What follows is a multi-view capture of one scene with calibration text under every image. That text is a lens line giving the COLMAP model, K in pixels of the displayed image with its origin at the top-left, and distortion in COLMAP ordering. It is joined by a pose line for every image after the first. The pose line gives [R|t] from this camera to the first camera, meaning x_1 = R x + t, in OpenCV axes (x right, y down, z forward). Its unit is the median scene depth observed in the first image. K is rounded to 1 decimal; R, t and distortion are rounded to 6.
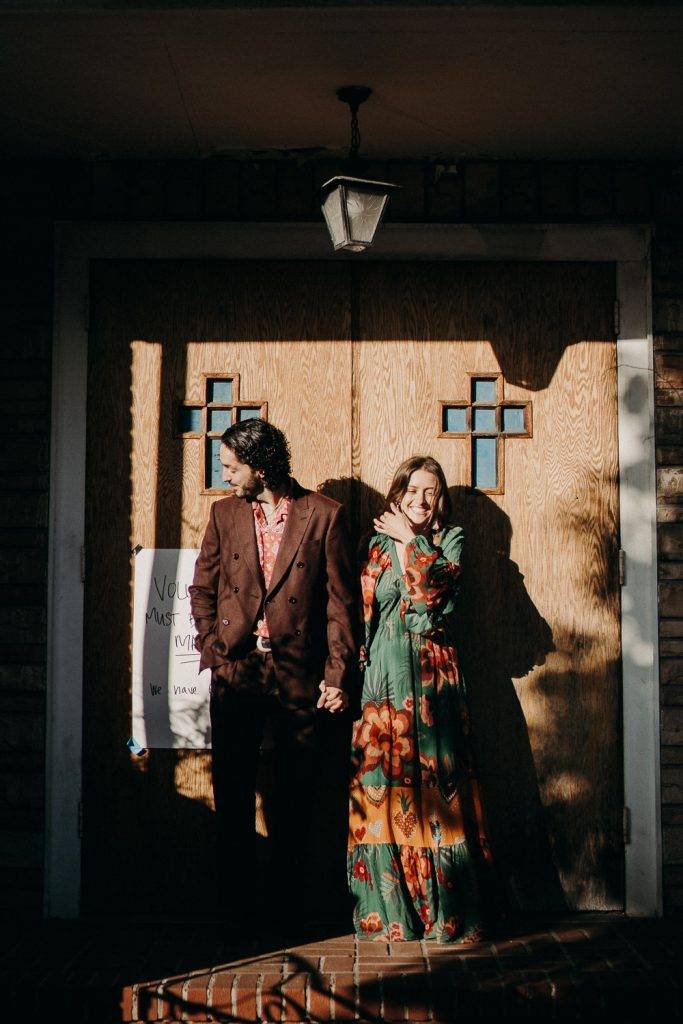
lens RADIAL K [[1529.6, 0, 341.5], [0, 1529.6, 512.0], [0, 0, 1]] dist [-0.053678, -0.141092]
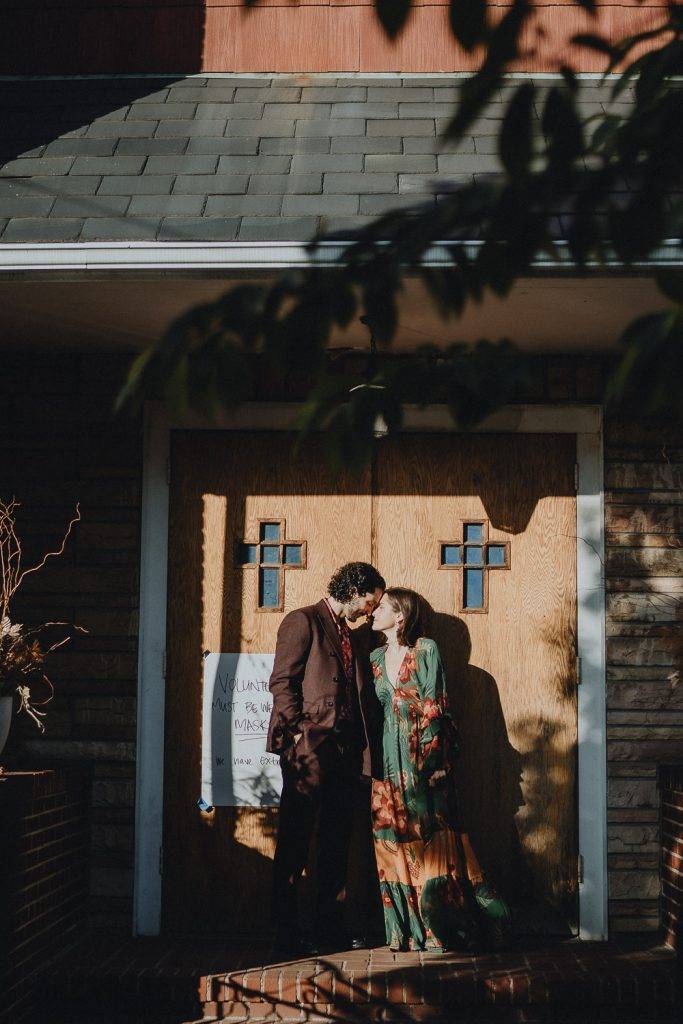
lens RADIAL K [[1789.7, 0, 344.7], [0, 1789.7, 528.4], [0, 0, 1]] dist [-0.066021, 0.076272]
pose [[0.999694, 0.006450, -0.023893, 0.020277], [-0.006640, 0.999947, -0.007890, -0.071243], [0.023841, 0.008046, 0.999683, -0.526193]]
